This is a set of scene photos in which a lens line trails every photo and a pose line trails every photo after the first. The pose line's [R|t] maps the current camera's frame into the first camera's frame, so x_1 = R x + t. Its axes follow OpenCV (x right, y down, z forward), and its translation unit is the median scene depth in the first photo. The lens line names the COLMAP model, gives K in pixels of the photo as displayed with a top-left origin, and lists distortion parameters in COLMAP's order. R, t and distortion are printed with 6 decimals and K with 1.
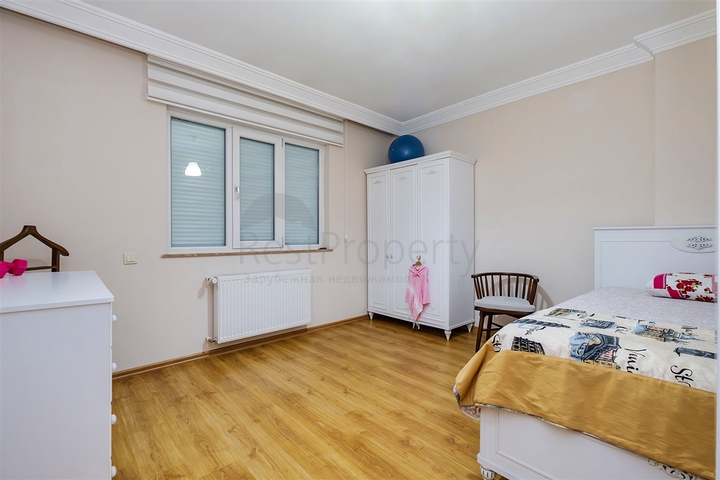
lens RADIAL K [[318.4, 0, 336.8], [0, 318.4, 238.3], [0, 0, 1]] dist [-0.000426, -0.000047]
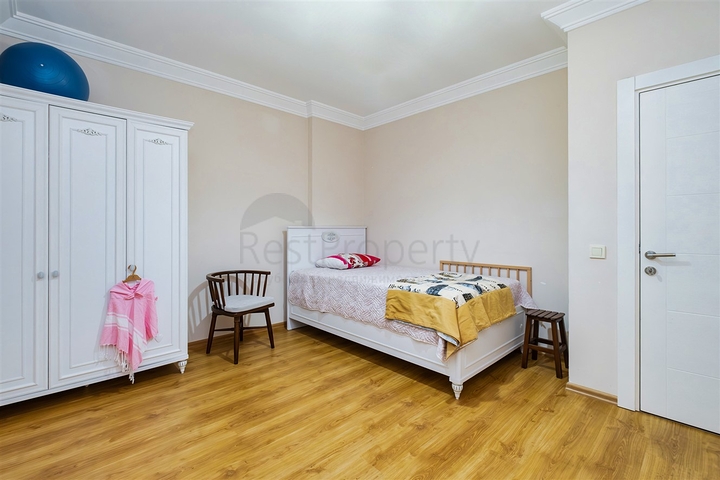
lens RADIAL K [[328.2, 0, 355.5], [0, 328.2, 227.3], [0, 0, 1]] dist [-0.001441, -0.000222]
pose [[-0.049206, 0.008178, 0.998755, -0.565419], [0.005477, 0.999954, -0.007918, -0.018065], [-0.998774, 0.005080, -0.049248, 0.806397]]
